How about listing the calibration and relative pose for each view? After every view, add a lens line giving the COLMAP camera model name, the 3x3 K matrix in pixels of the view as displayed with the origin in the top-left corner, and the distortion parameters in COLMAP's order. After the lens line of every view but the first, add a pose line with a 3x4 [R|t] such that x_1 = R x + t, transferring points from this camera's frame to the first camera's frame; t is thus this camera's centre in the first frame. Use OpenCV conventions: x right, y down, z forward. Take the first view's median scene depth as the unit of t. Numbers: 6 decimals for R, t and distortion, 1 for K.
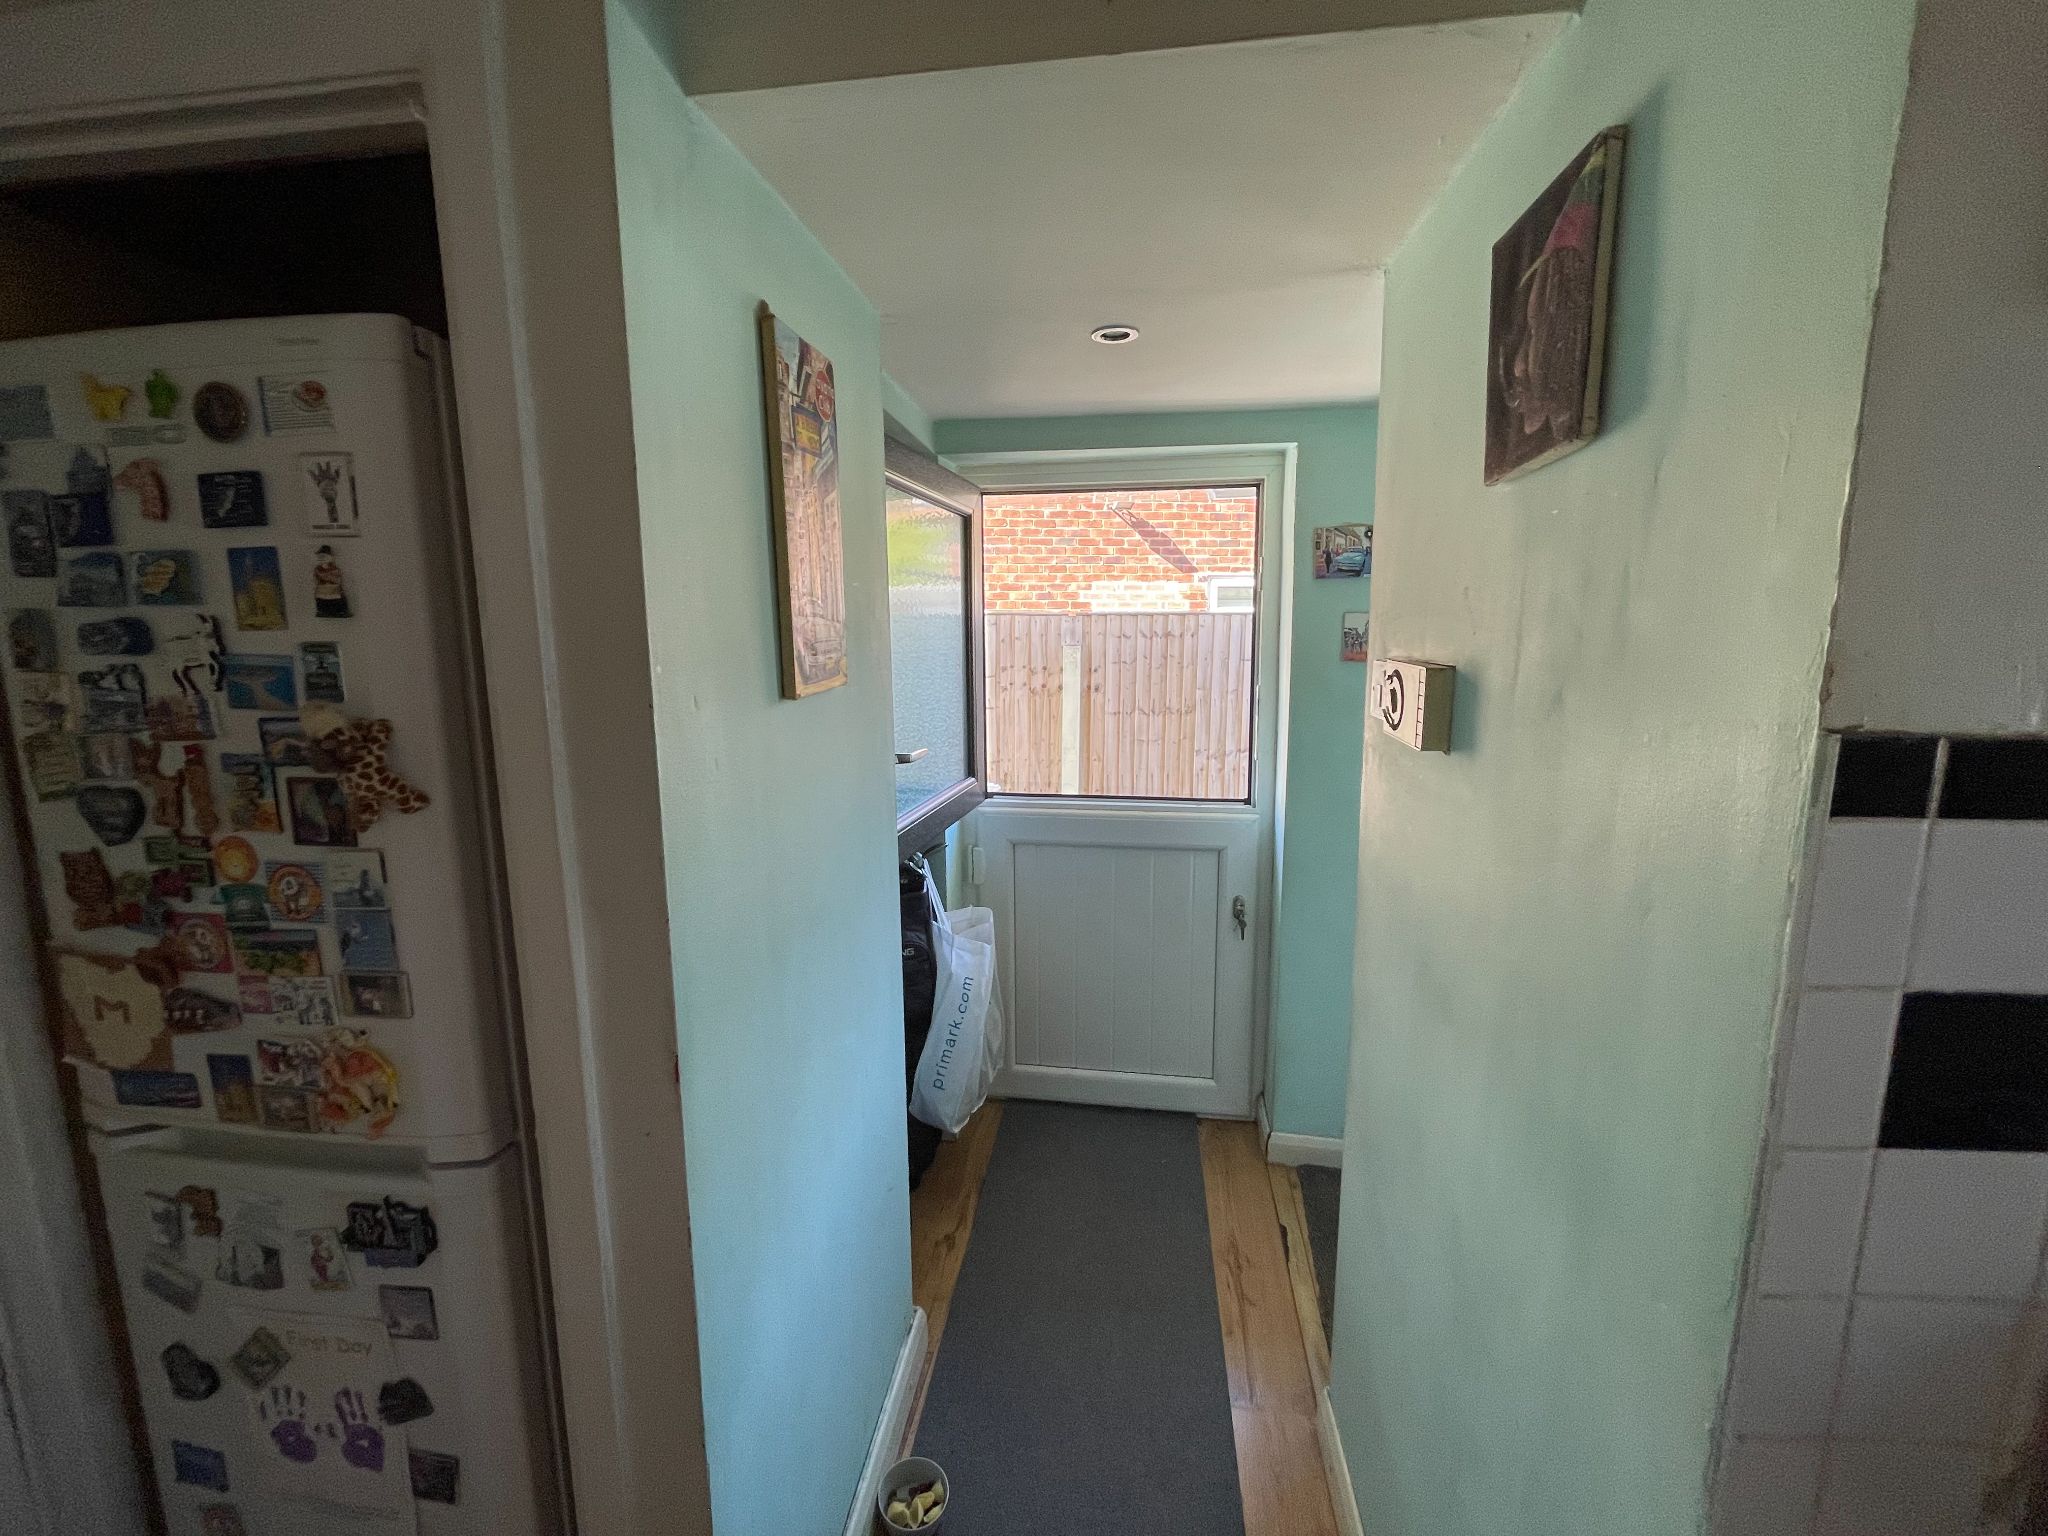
lens RADIAL K [[826.5, 0, 1024.3], [0, 826.5, 758.3], [0, 0, 1]] dist [-0.003878, 0.000270]
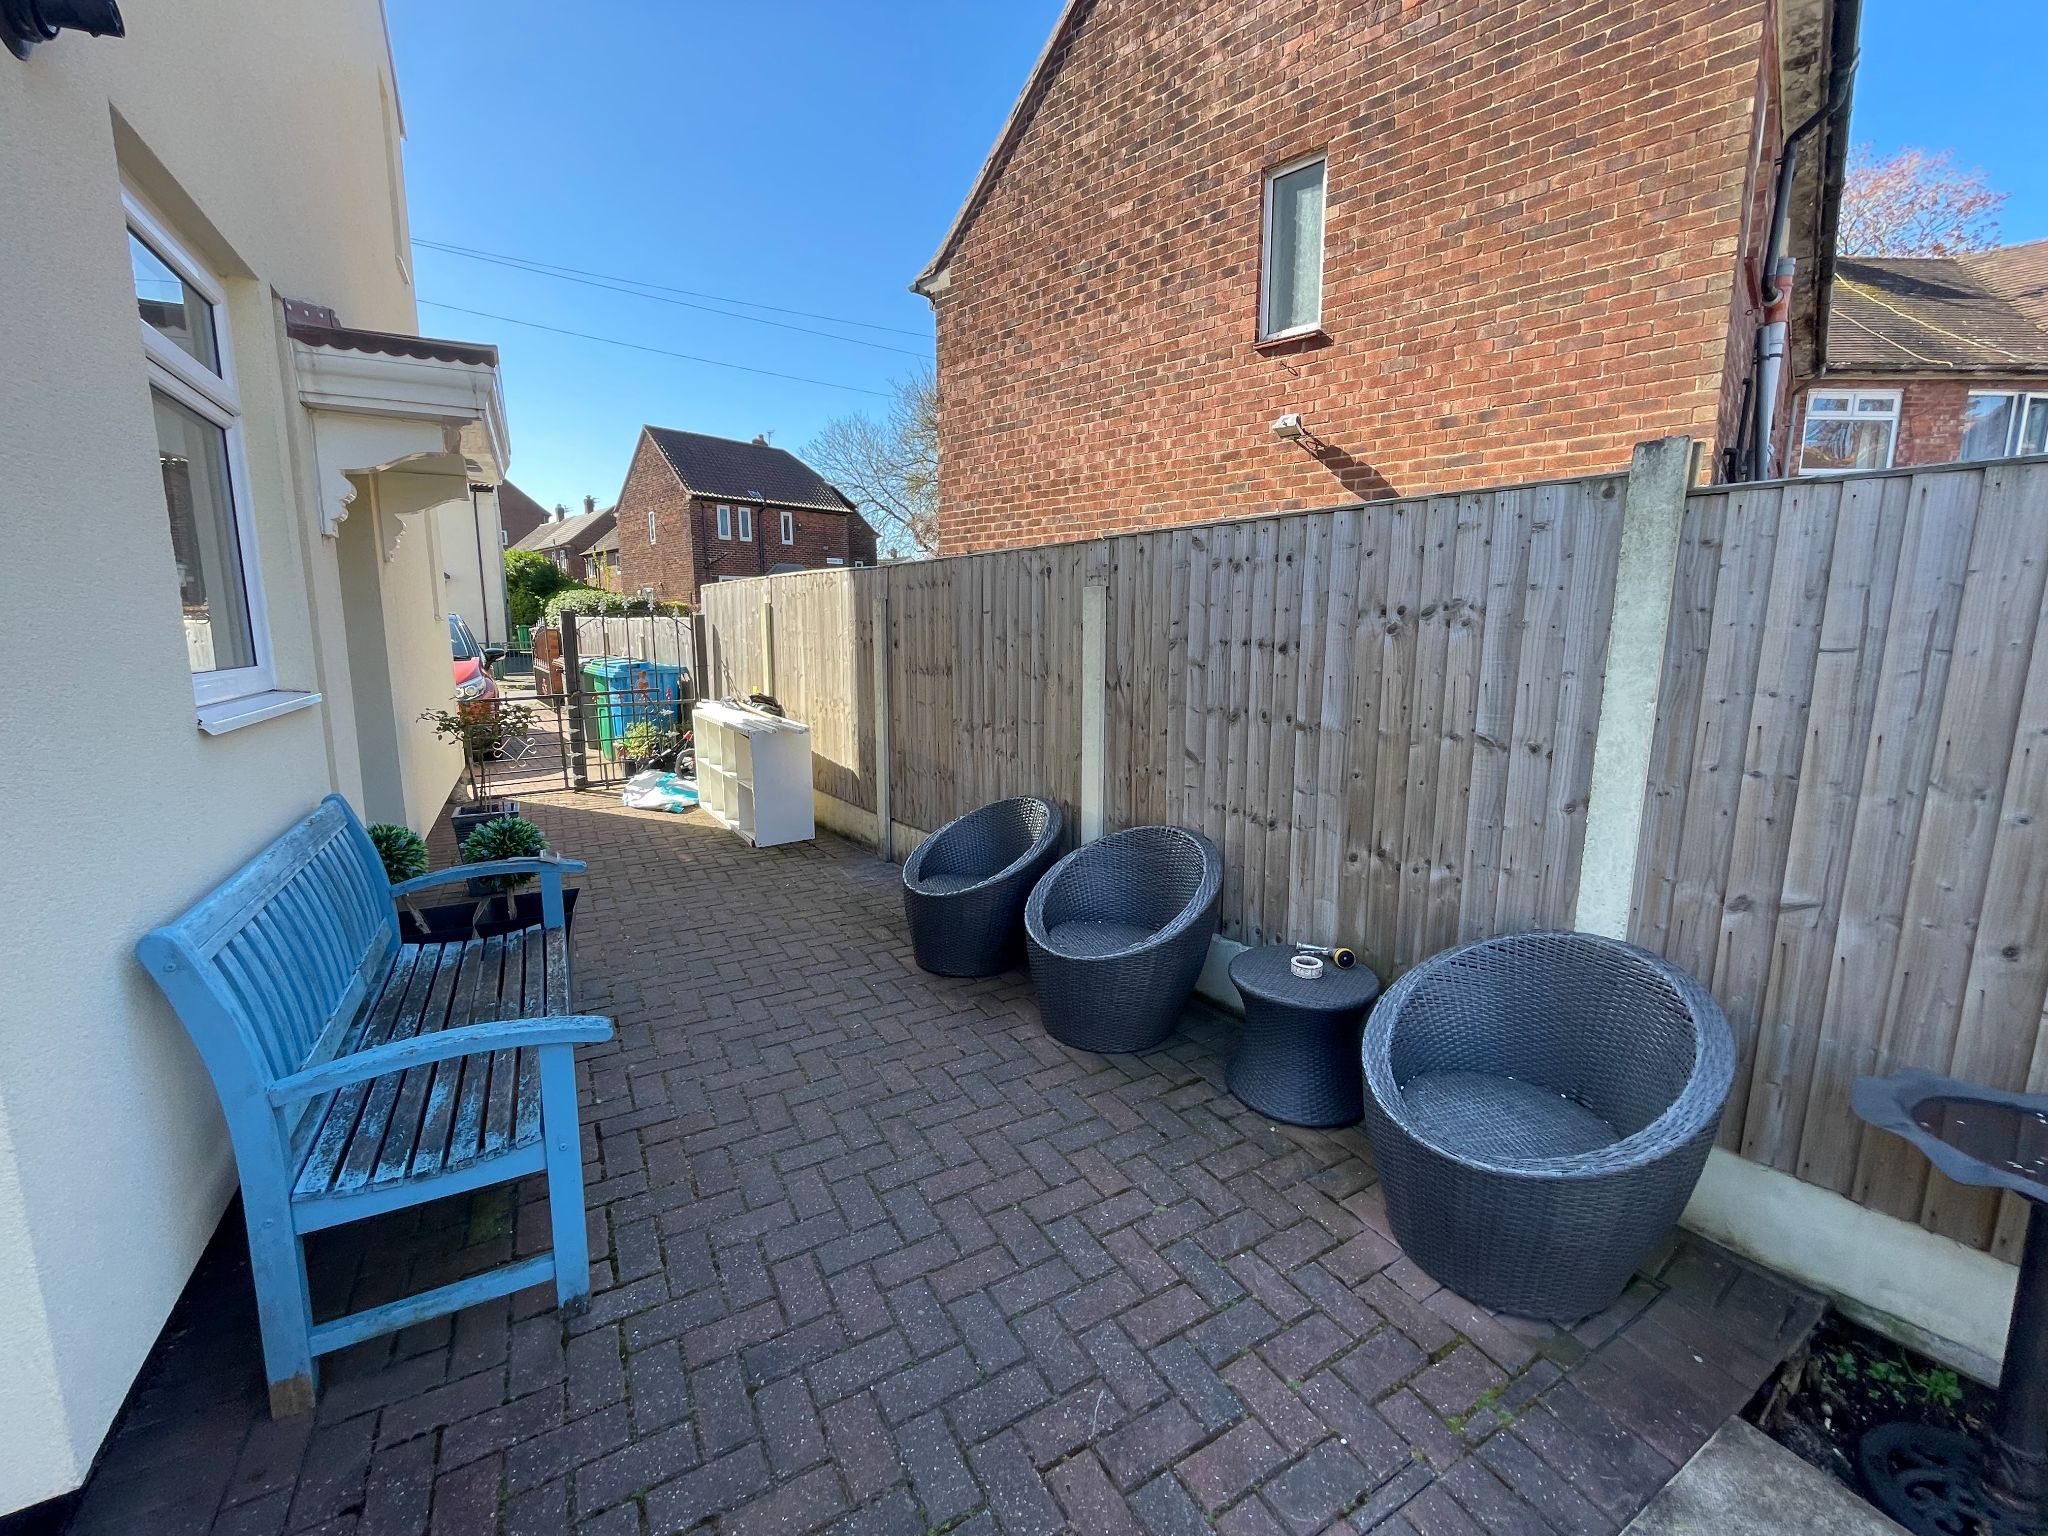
lens RADIAL K [[826.5, 0, 1023.1], [0, 826.5, 761.2], [0, 0, 1]] dist [-0.003878, 0.000270]
pose [[0.619077, 0.129780, -0.774532, 0.588354], [-0.129420, 0.989626, 0.062376, -0.015401], [0.774593, 0.061624, 0.629451, 0.327028]]
